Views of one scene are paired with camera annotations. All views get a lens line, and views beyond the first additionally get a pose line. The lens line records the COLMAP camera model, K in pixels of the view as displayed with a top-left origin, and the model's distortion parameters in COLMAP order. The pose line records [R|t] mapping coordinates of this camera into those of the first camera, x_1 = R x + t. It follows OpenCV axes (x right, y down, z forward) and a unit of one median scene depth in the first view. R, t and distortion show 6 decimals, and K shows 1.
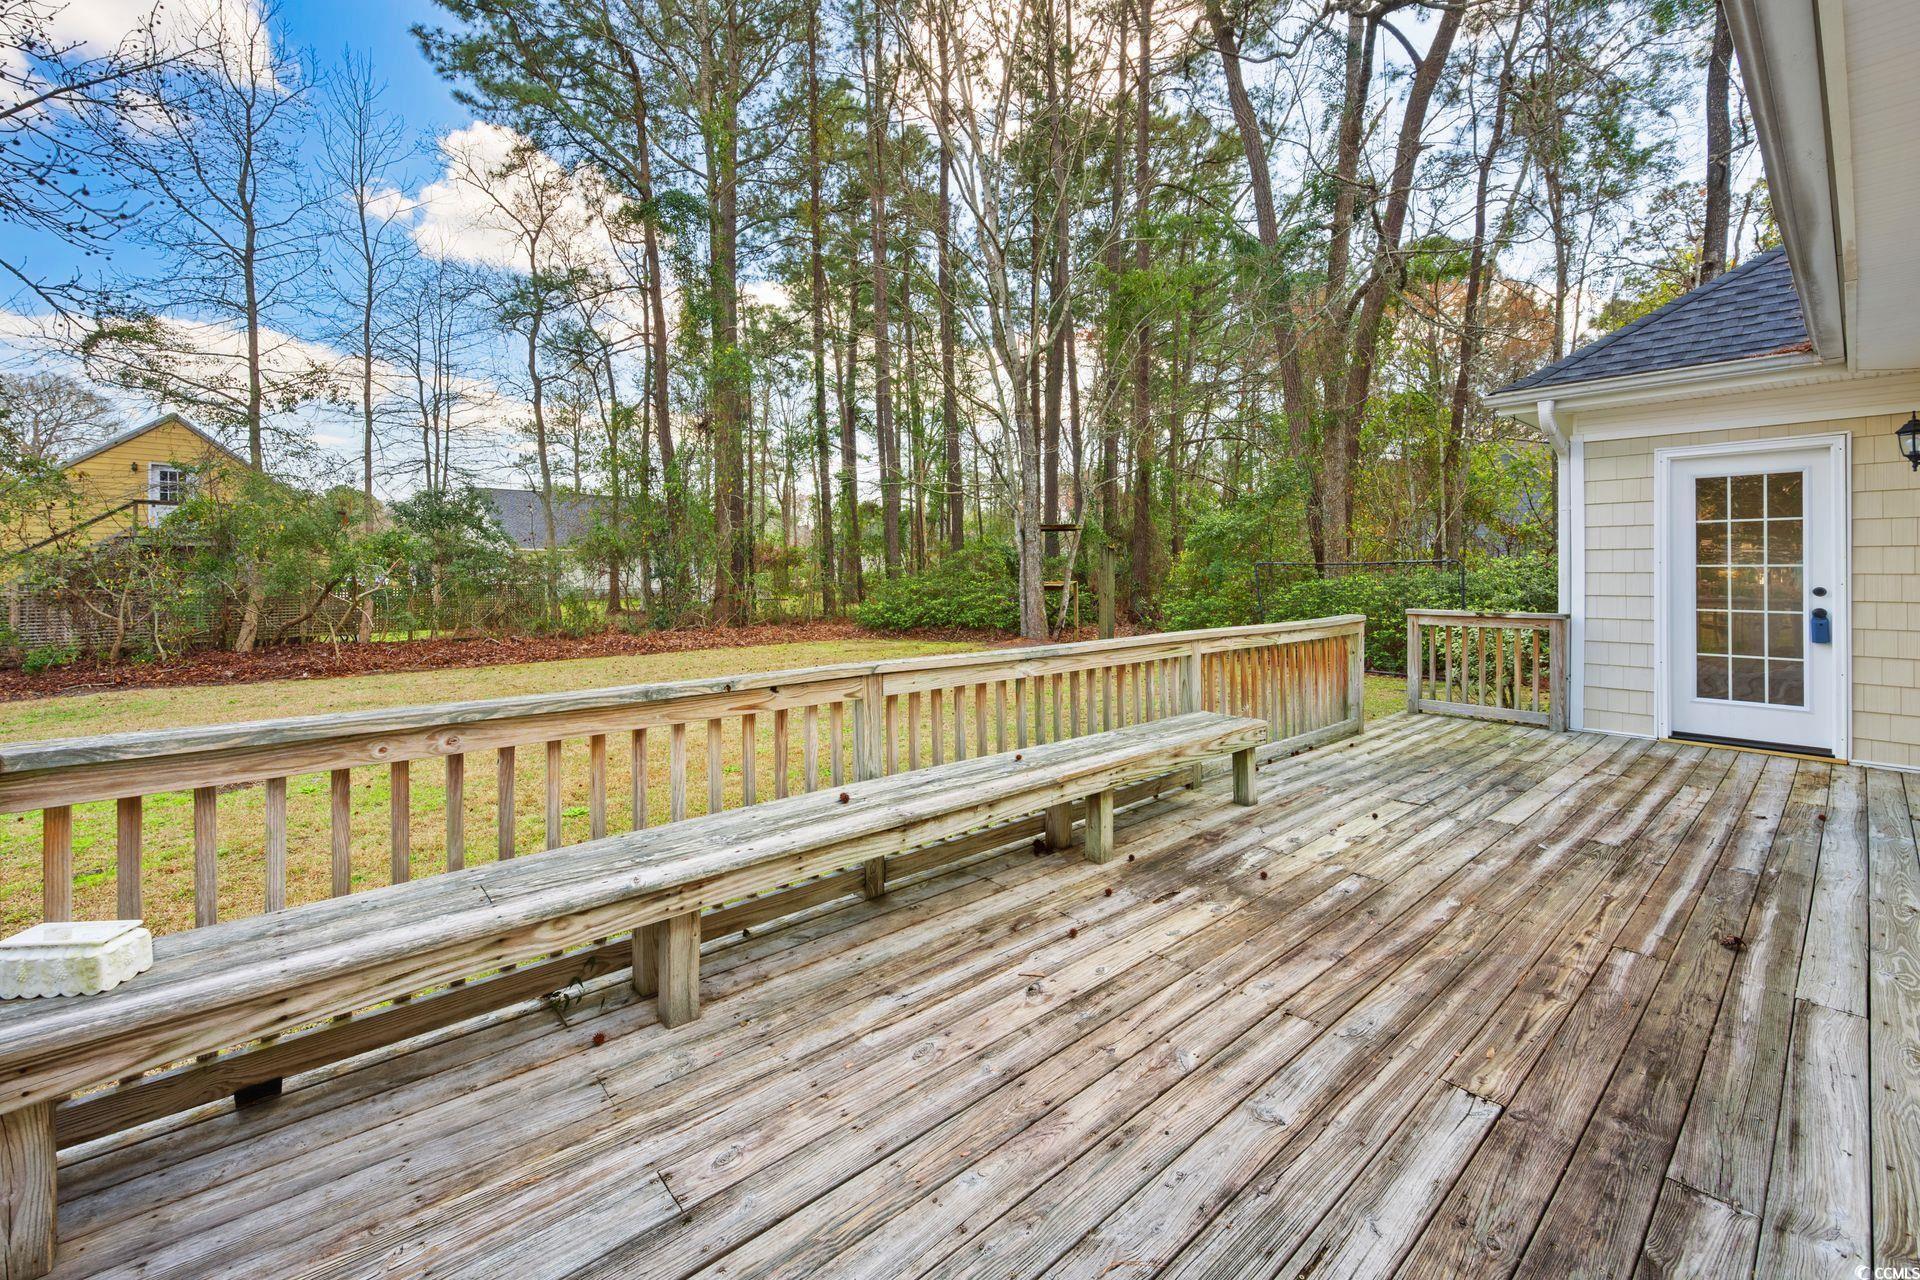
lens RADIAL K [[769.4, 0, 953.5], [0, 769.4, 568.9], [0, 0, 1]] dist [-0.001773, 0.000687]
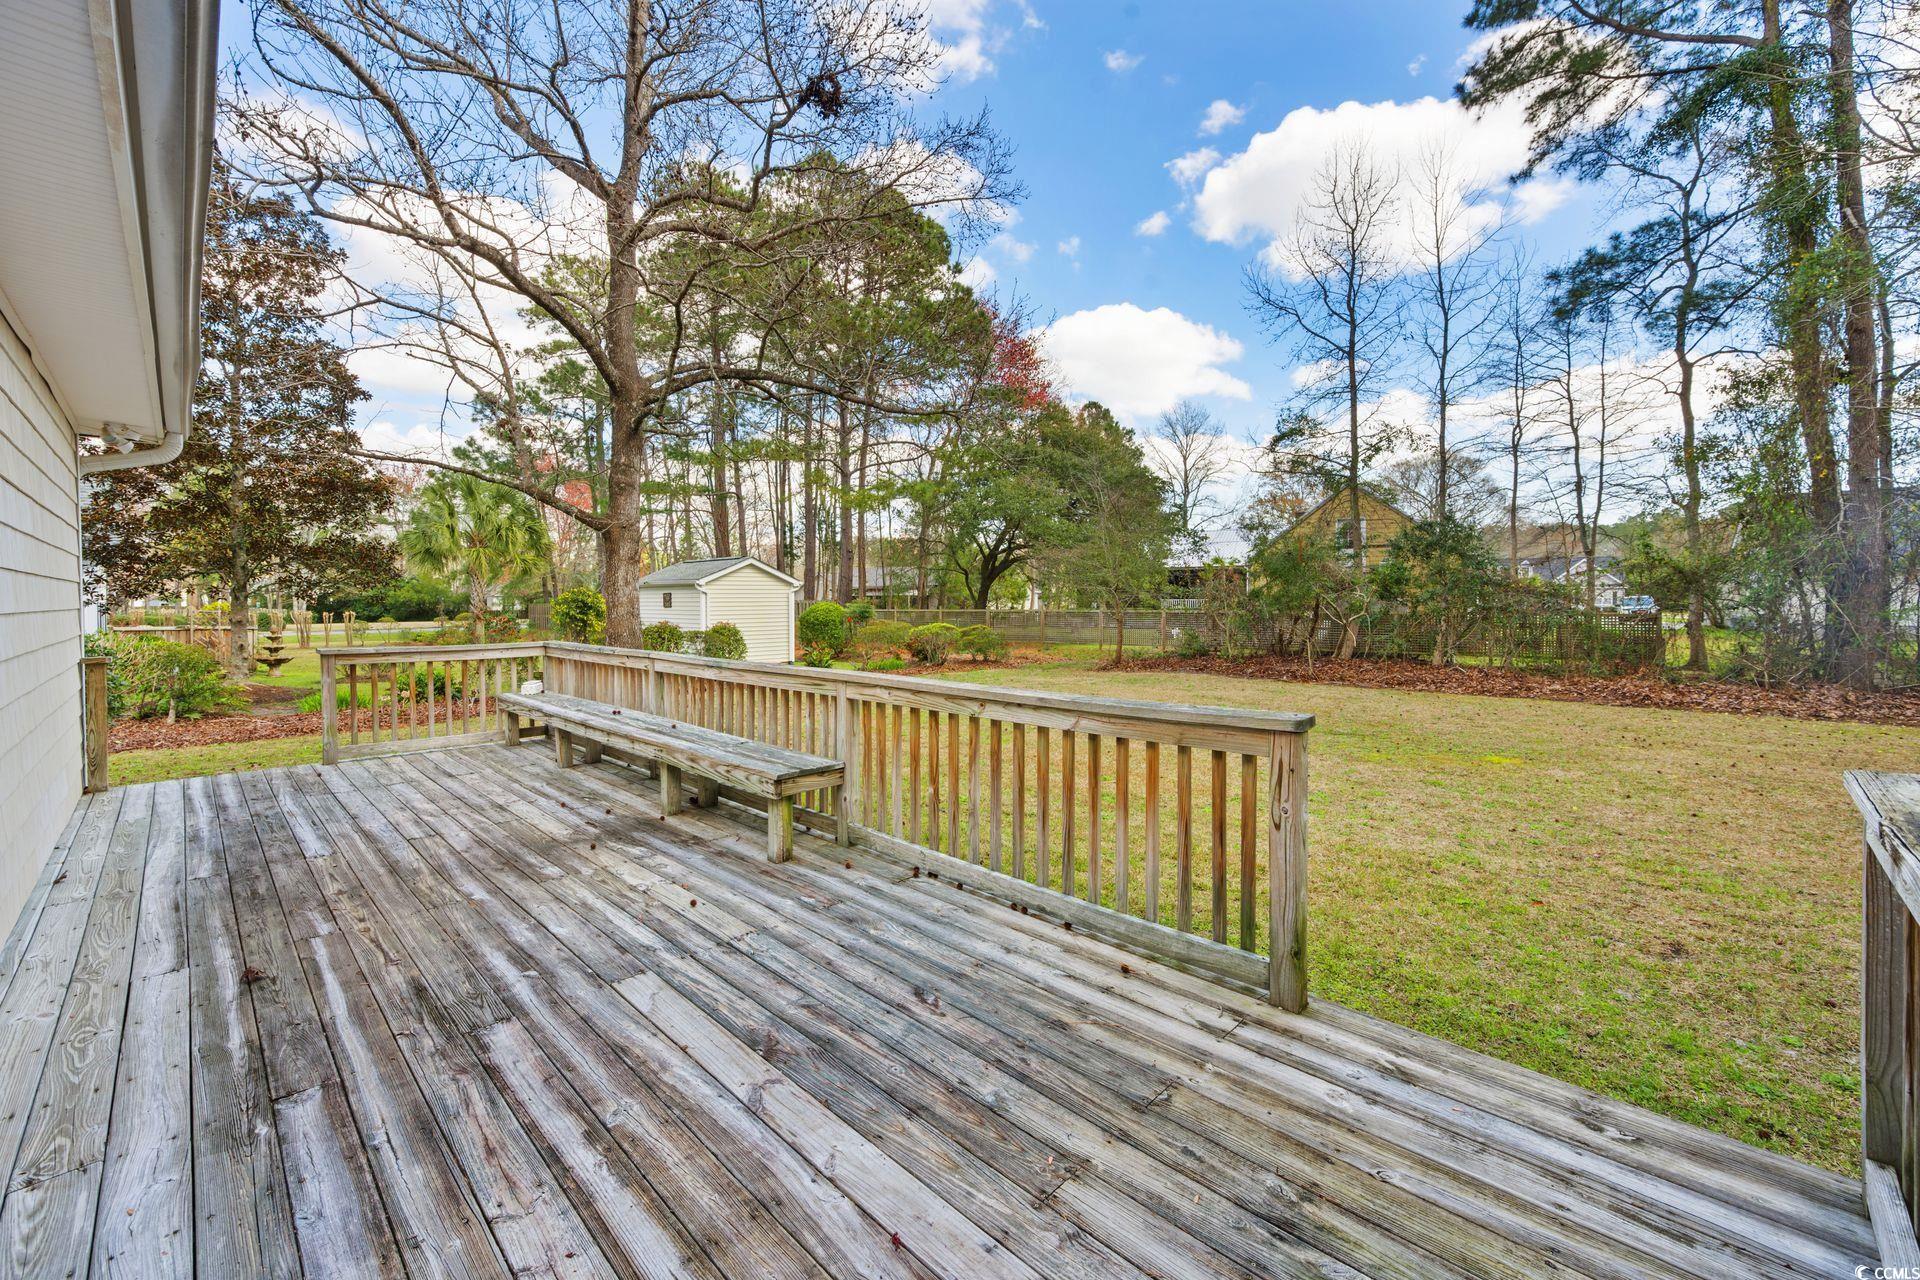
lens RADIAL K [[769.4, 0, 954.6], [0, 769.4, 604.5], [0, 0, 1]] dist [-0.001773, 0.000687]
pose [[0.090470, 0.007977, -0.995867, 2.029995], [0.000368, 0.999968, 0.008043, -0.001980], [0.995899, -0.001094, 0.090464, 1.767662]]
